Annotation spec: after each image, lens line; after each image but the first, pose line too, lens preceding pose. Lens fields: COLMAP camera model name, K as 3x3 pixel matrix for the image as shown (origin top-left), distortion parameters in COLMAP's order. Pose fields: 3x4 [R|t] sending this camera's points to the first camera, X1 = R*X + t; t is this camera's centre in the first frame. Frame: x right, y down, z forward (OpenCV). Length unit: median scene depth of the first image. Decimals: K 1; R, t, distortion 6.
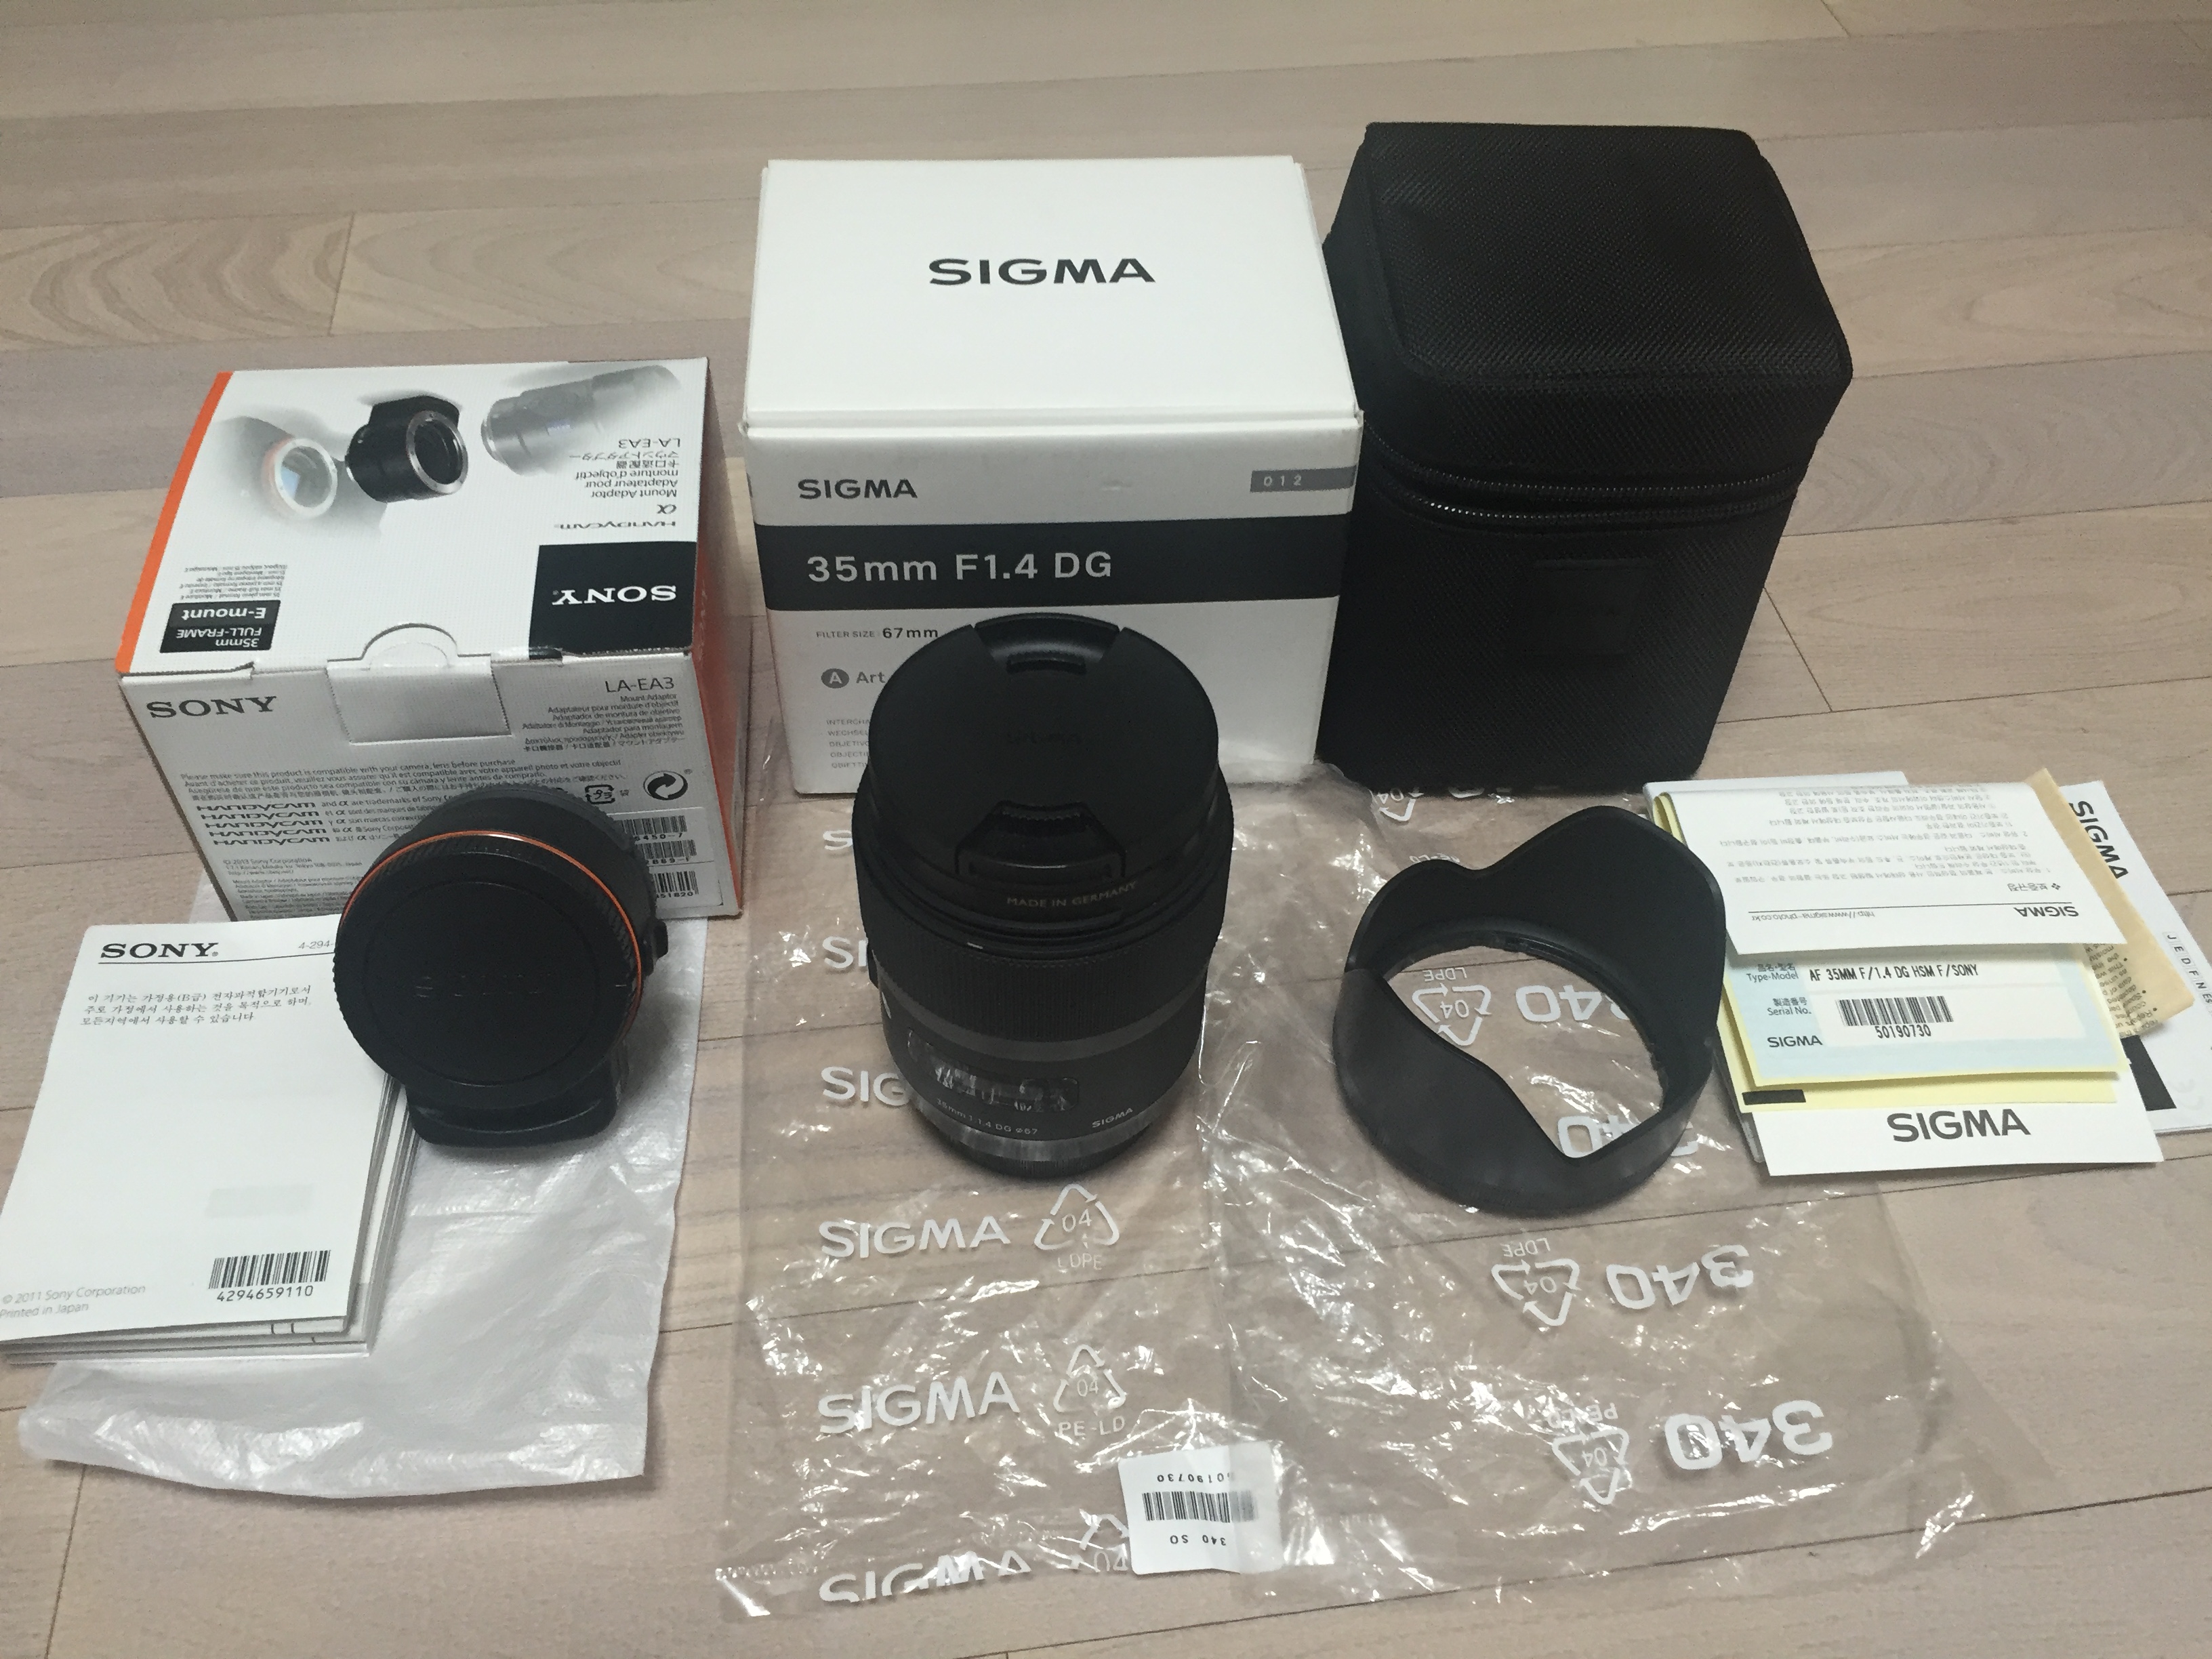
lens RADIAL K [[1824.0, 0, 1106.0], [0, 1824.0, 829.5], [0, 0, 1]] dist [0.058818, -0.122987]
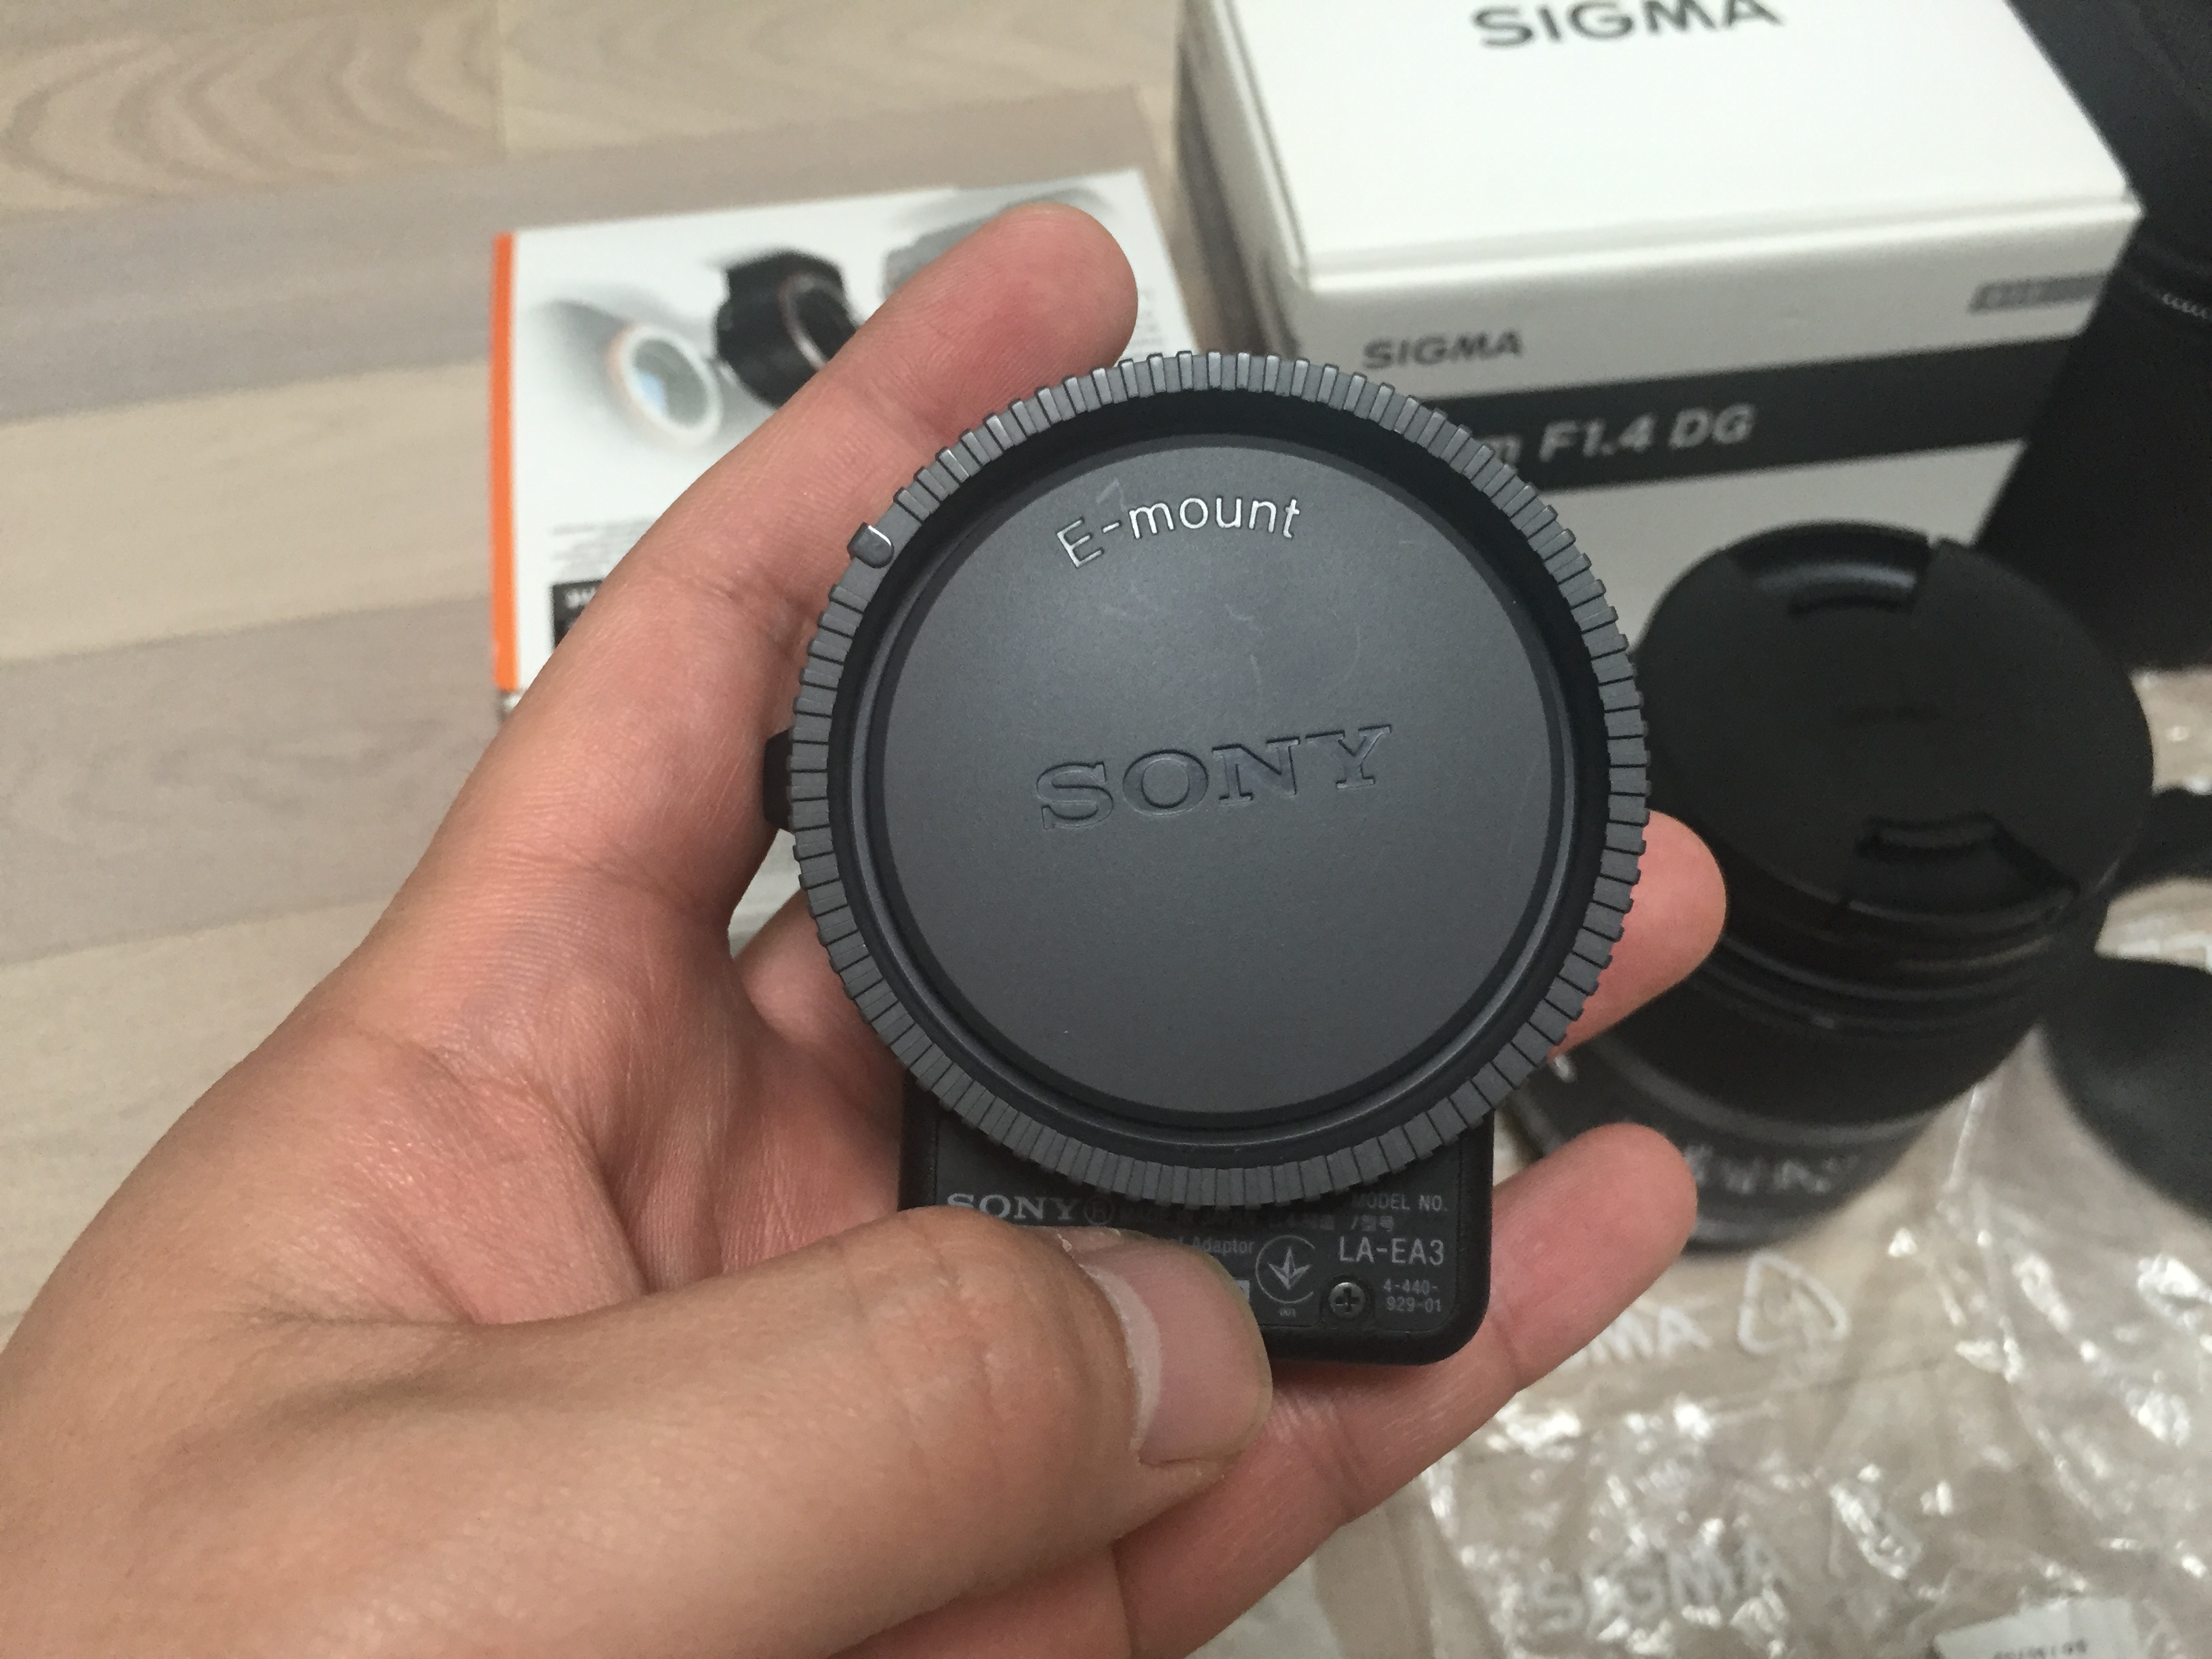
lens RADIAL K [[1903.0, 0, 1106.0], [0, 1903.0, 829.5], [0, 0, 1]] dist [0.050091, -0.125154]
pose [[0.997574, -0.069163, 0.007945, -0.277536], [0.067756, 0.990766, 0.117438, -0.092290], [-0.015994, -0.116615, 0.993048, 0.221663]]
